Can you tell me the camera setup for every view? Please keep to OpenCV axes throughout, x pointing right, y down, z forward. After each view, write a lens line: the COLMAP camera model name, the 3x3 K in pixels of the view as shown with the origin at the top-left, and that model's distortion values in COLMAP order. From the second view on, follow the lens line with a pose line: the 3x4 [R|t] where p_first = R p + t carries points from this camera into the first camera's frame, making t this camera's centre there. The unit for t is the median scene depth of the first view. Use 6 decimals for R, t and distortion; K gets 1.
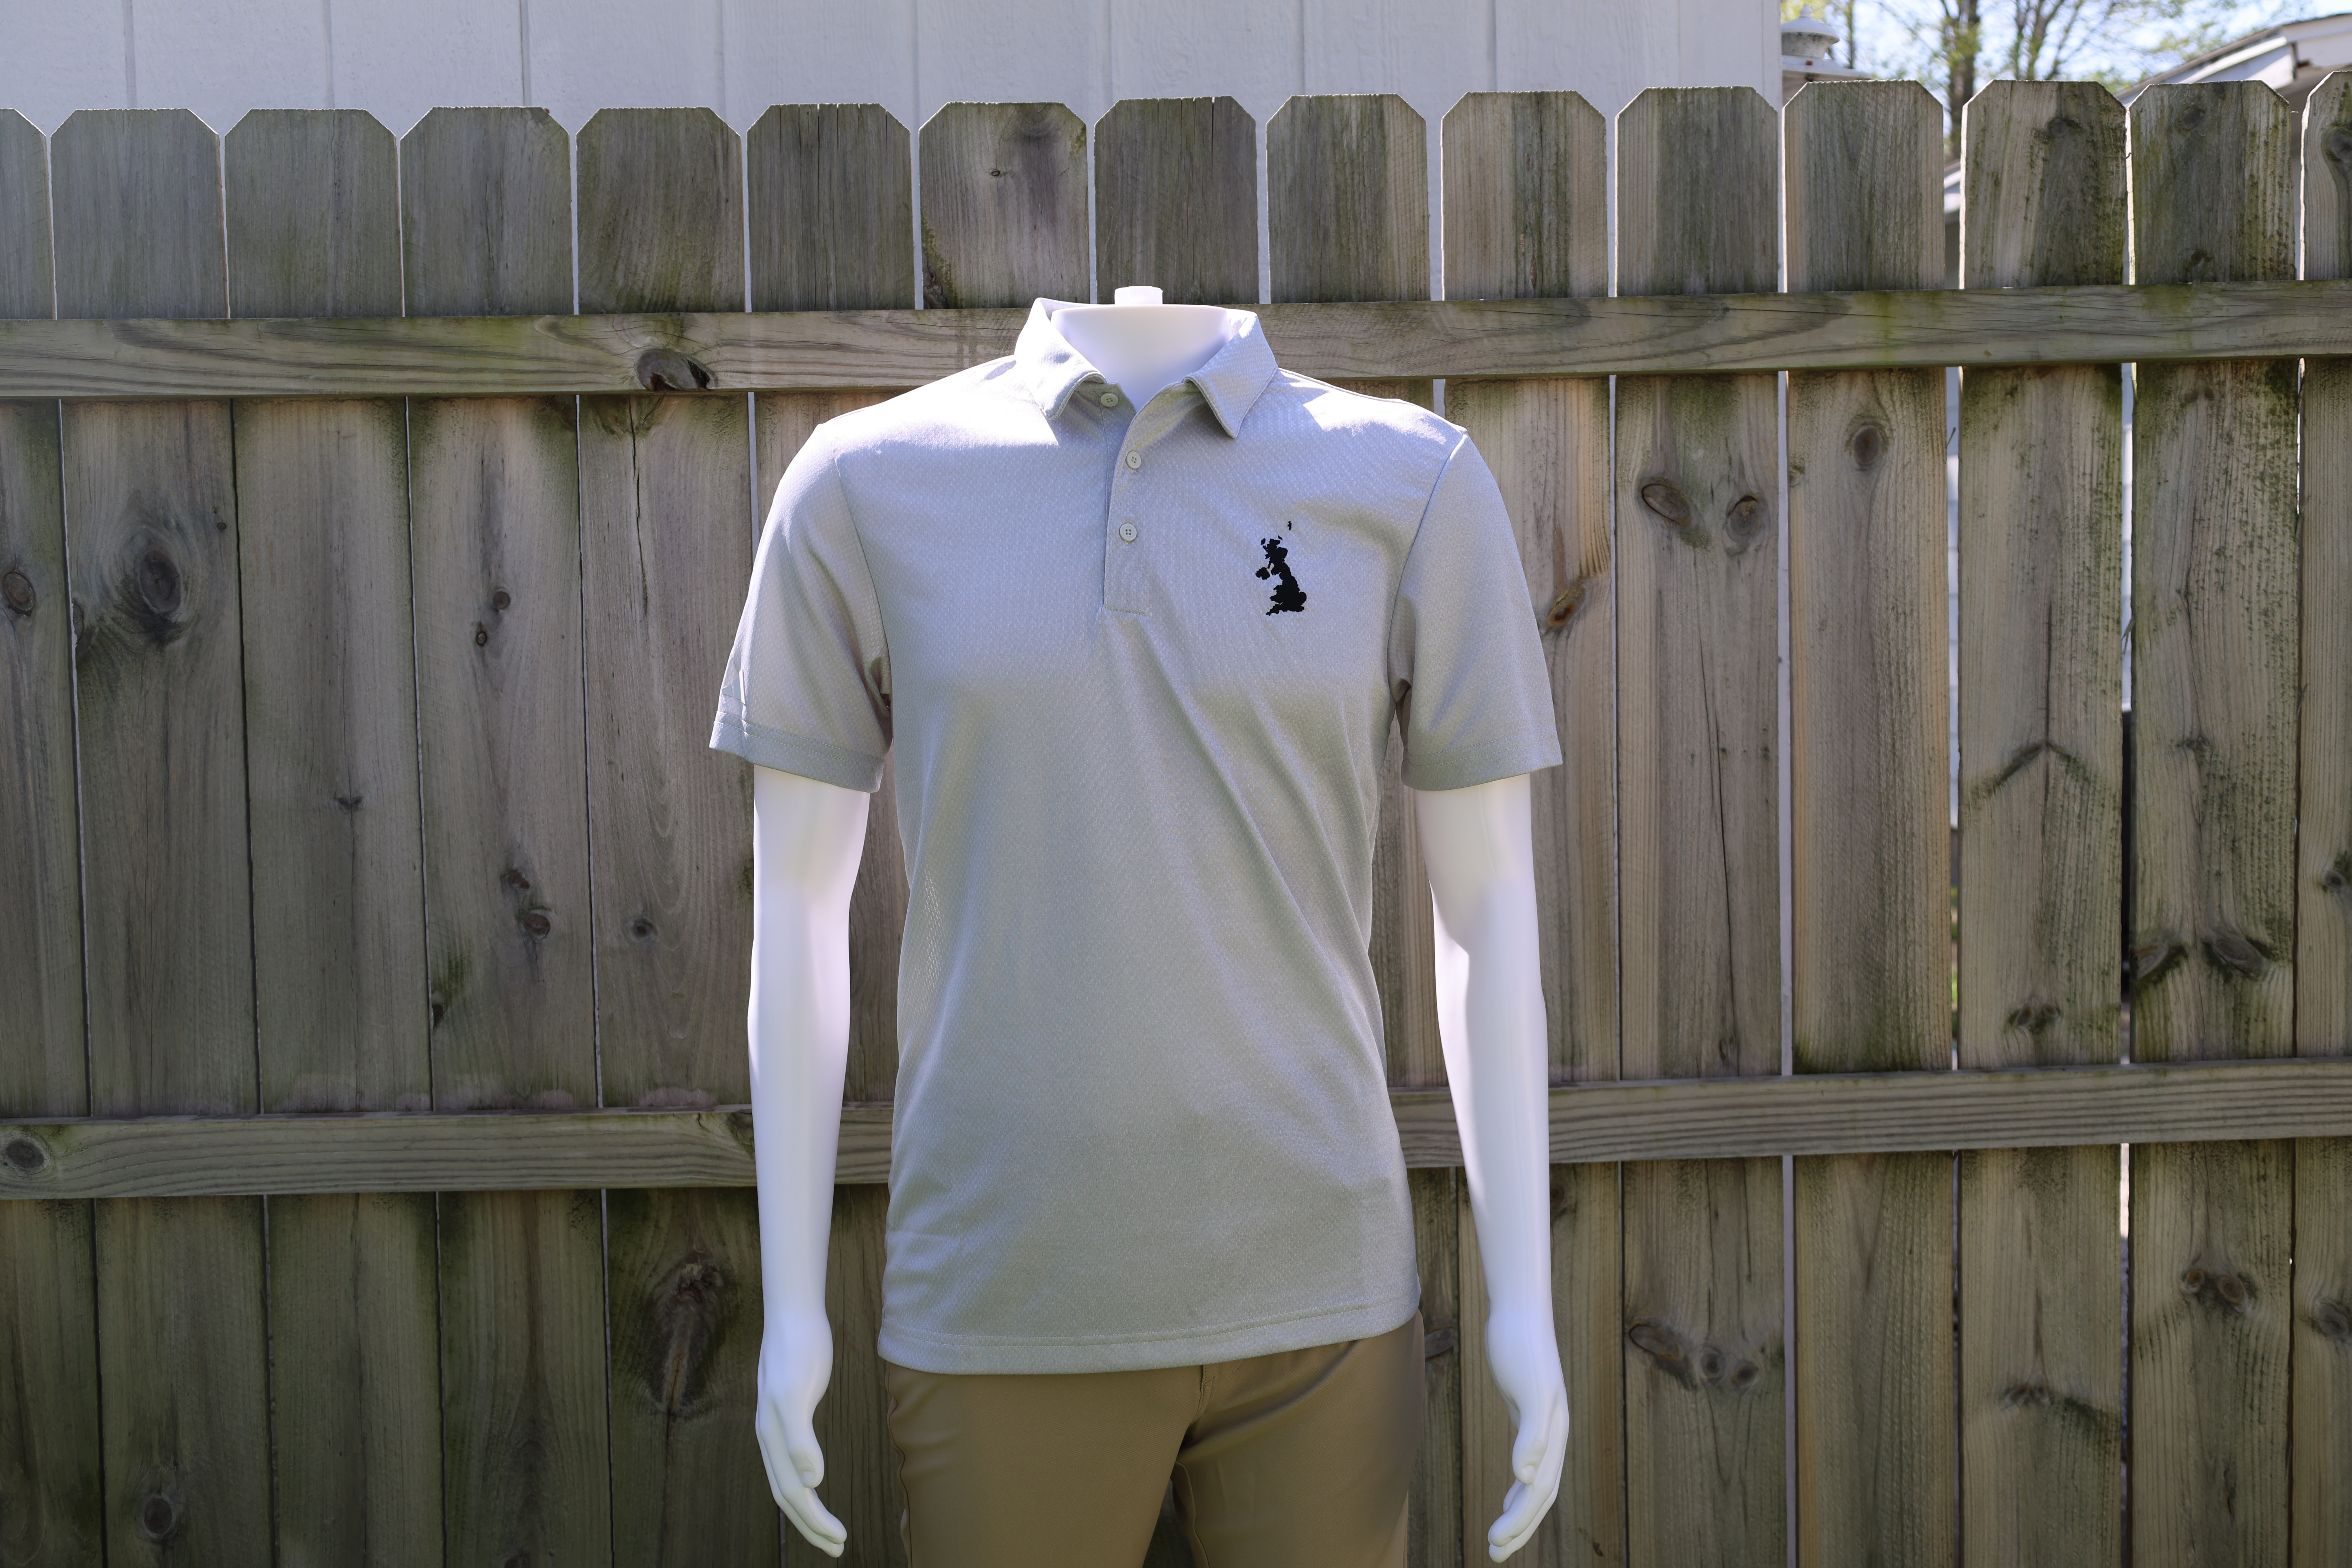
lens RADIAL K [[3361.6, 0, 1174.5], [0, 3361.6, 790.8], [0, 0, 1]] dist [-0.022529, 0.000000]
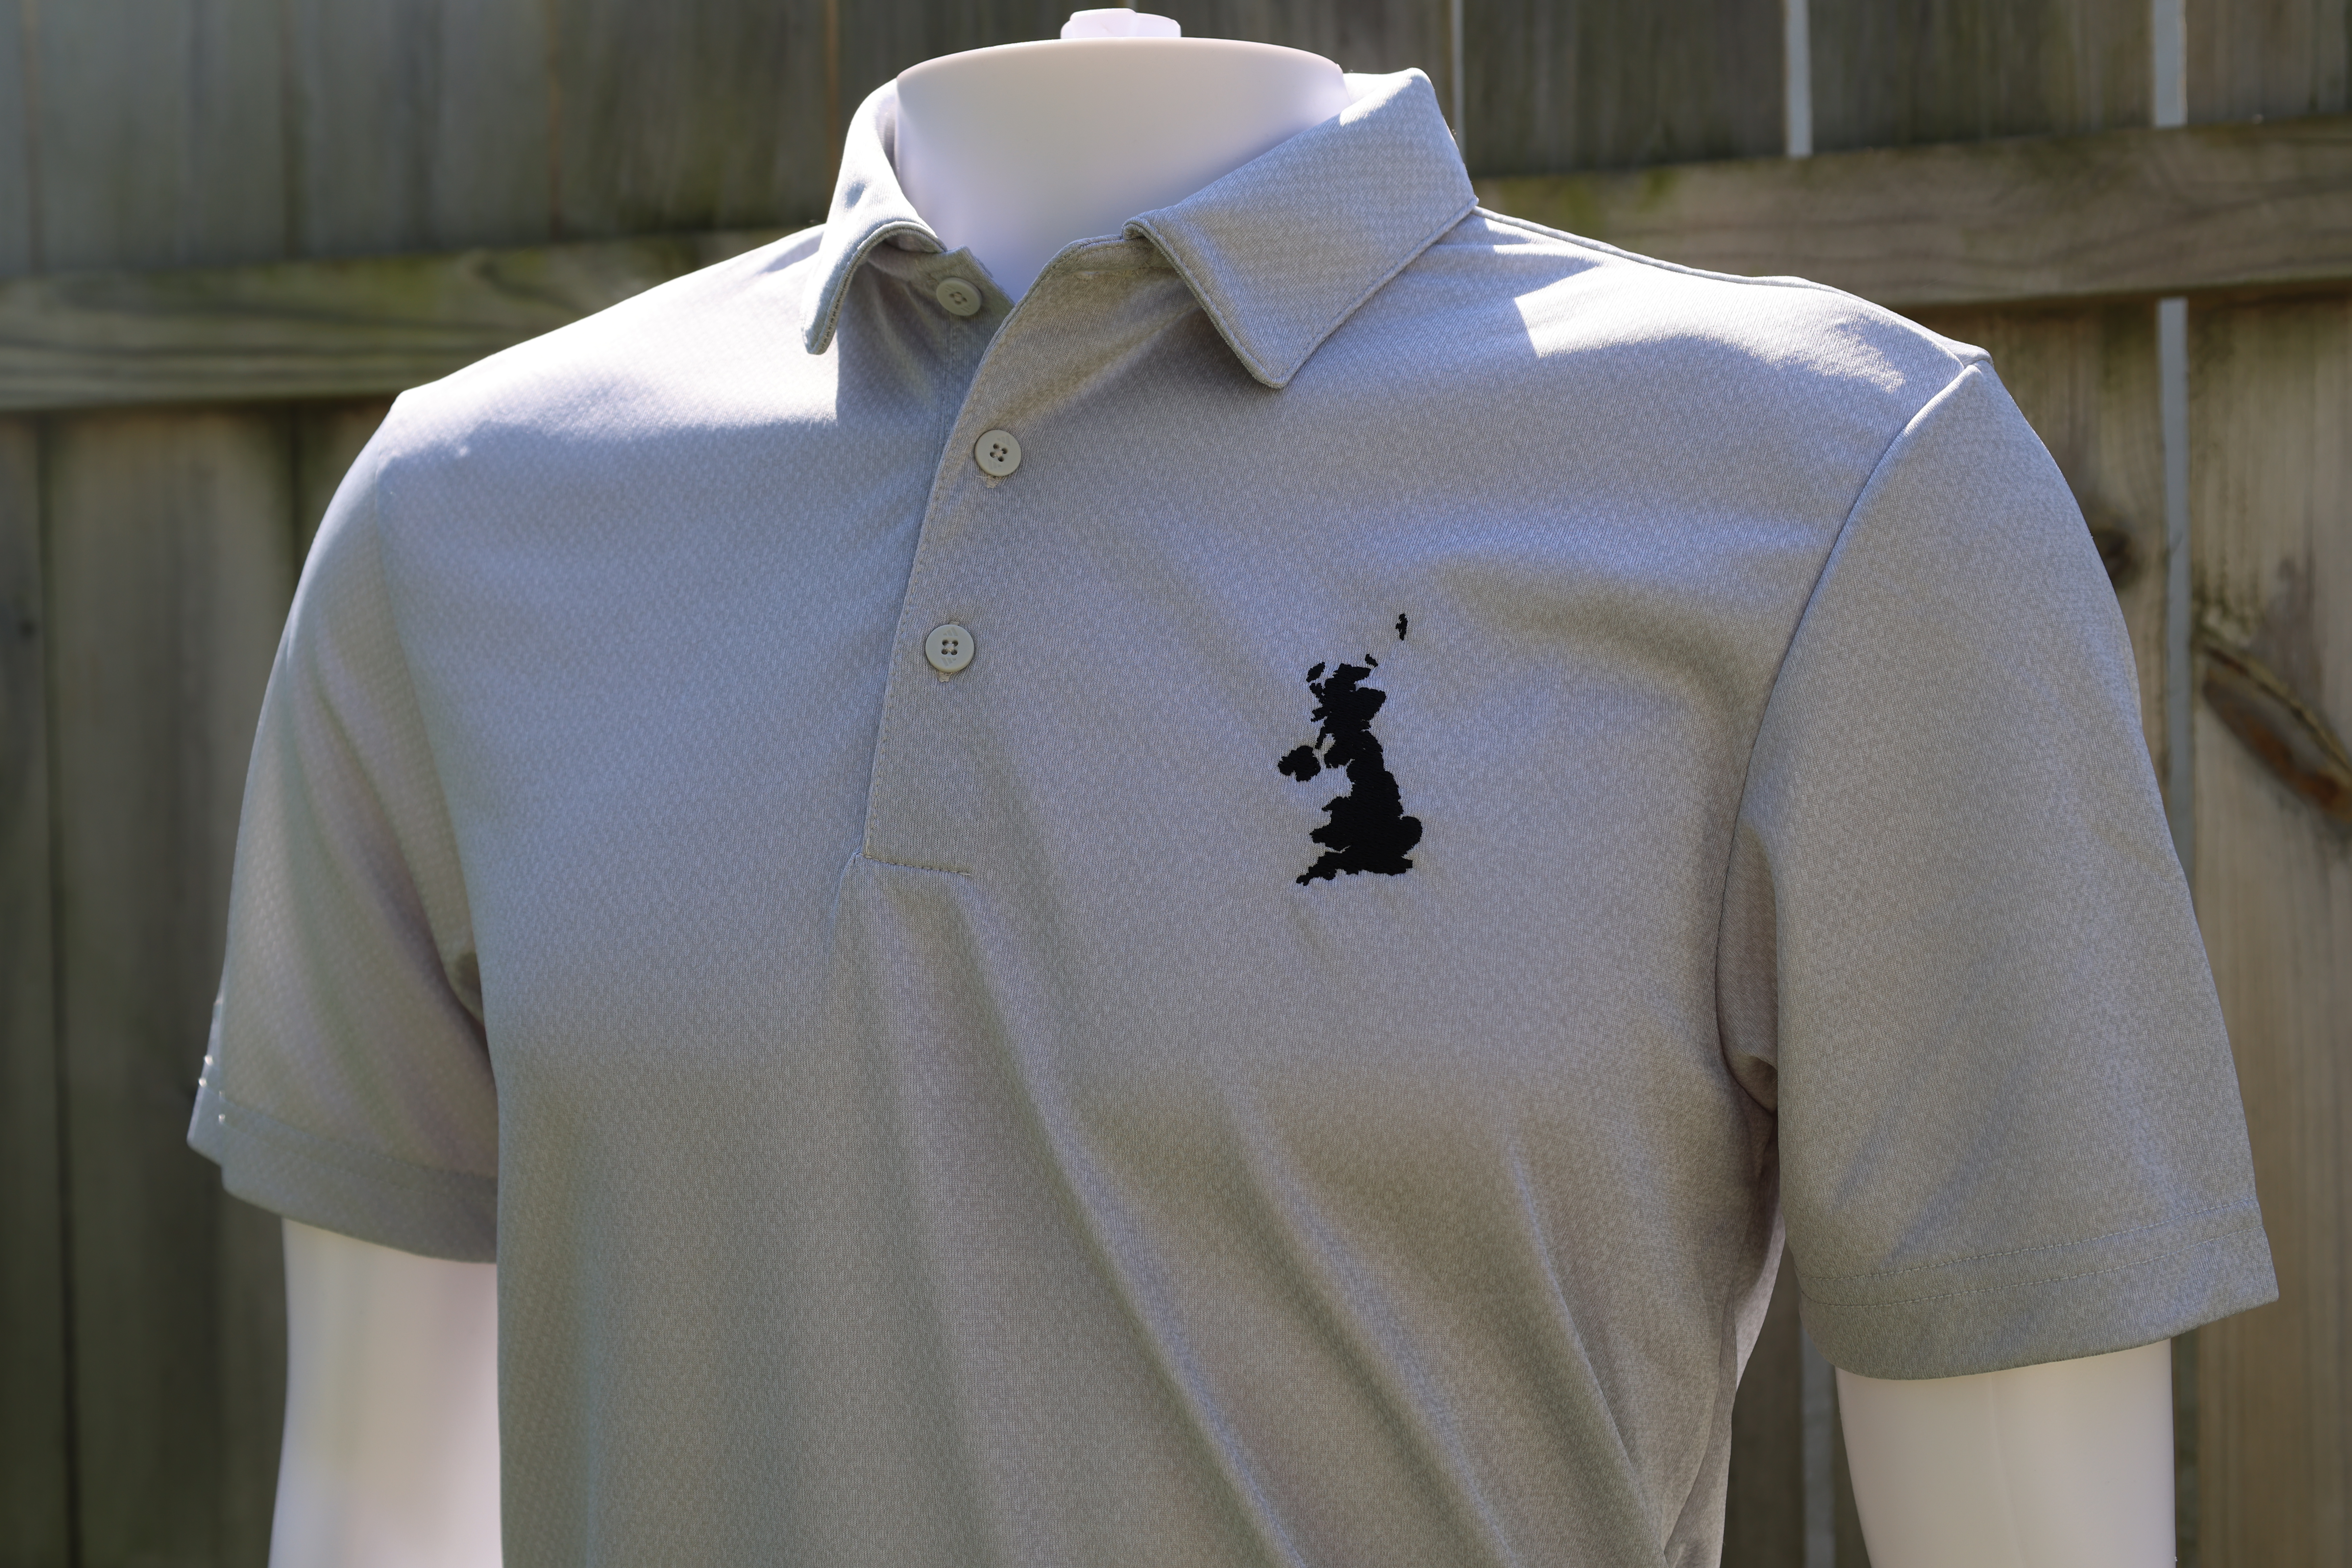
lens RADIAL K [[3122.1, 0, 1169.5], [0, 3122.1, 769.9], [0, 0, 1]] dist [0.043312, 0.000000]
pose [[0.938848, 0.008944, -0.344216, 0.121348], [-0.017745, 0.999591, -0.022427, -0.054274], [0.343874, 0.027164, 0.938623, 0.662115]]
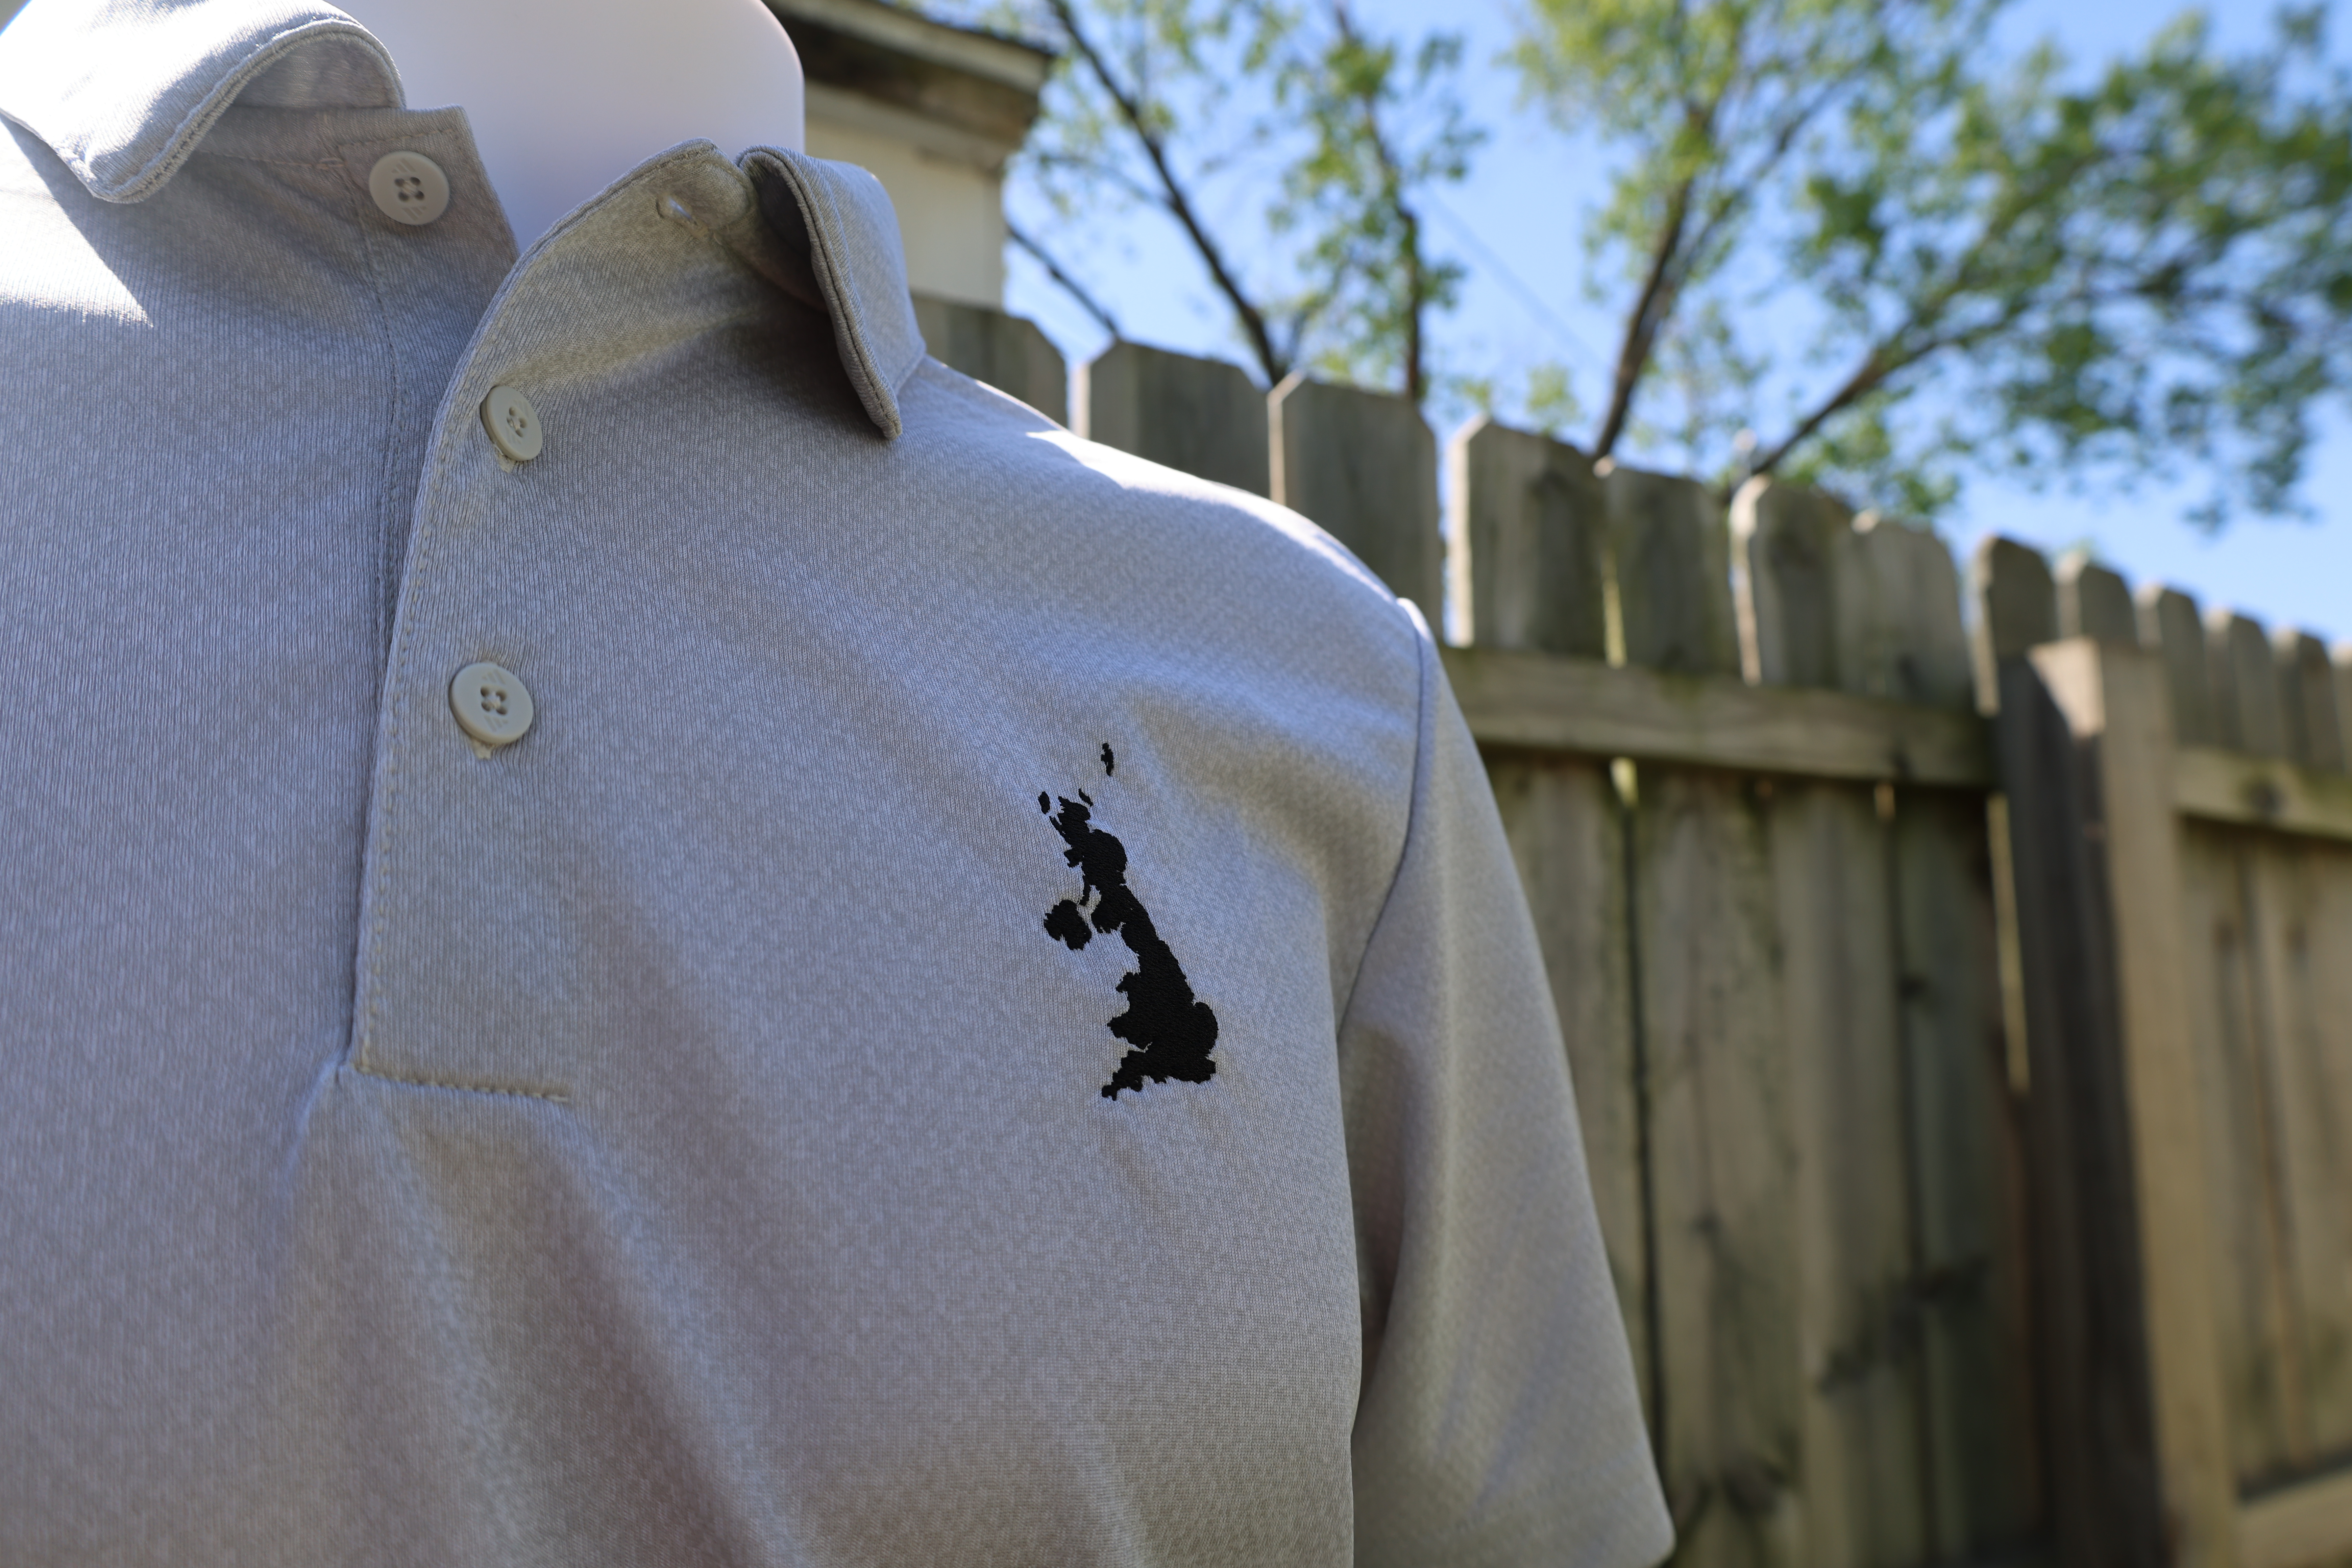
lens RADIAL K [[1706.9, 0, 1172.3], [0, 1706.9, 802.2], [0, 0, 1]] dist [-0.009400, 0.005693]
pose [[0.870699, 0.073532, 0.486288, -0.027036], [0.025188, 0.980796, -0.193405, -0.047358], [-0.491171, 0.180646, 0.852126, 0.855448]]
